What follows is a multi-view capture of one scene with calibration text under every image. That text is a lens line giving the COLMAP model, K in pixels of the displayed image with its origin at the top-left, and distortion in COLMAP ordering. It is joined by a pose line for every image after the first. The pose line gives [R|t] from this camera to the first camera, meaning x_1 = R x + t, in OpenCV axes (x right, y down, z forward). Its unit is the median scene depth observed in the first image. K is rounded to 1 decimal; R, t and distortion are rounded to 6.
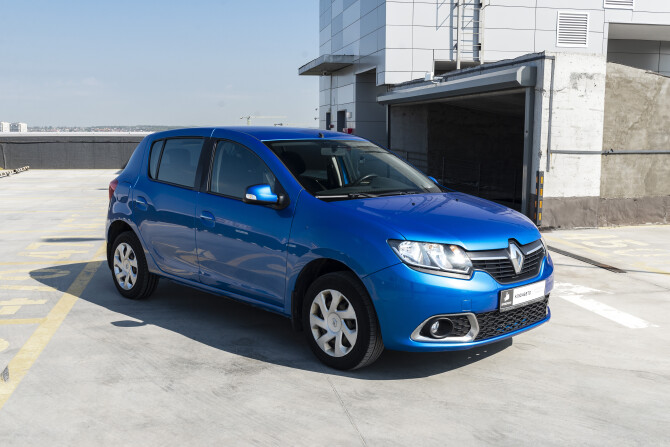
lens RADIAL K [[708.1, 0, 335.0], [0, 708.1, 223.5], [0, 0, 1]] dist [-0.002558, 0.003009]
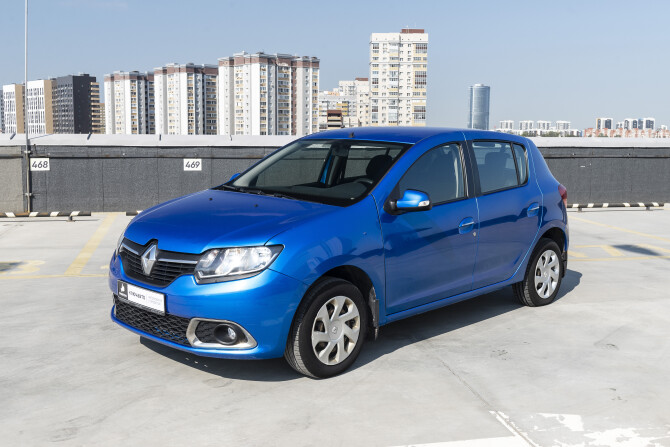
lens RADIAL K [[687.2, 0, 297.4], [0, 687.2, 223.3], [0, 0, 1]] dist [-0.014606, 0.018464]
pose [[0.015403, 0.123138, -0.992270, 1.188771], [-0.138773, 0.983047, 0.119839, -0.139936], [0.990204, 0.135854, 0.032230, 1.168269]]
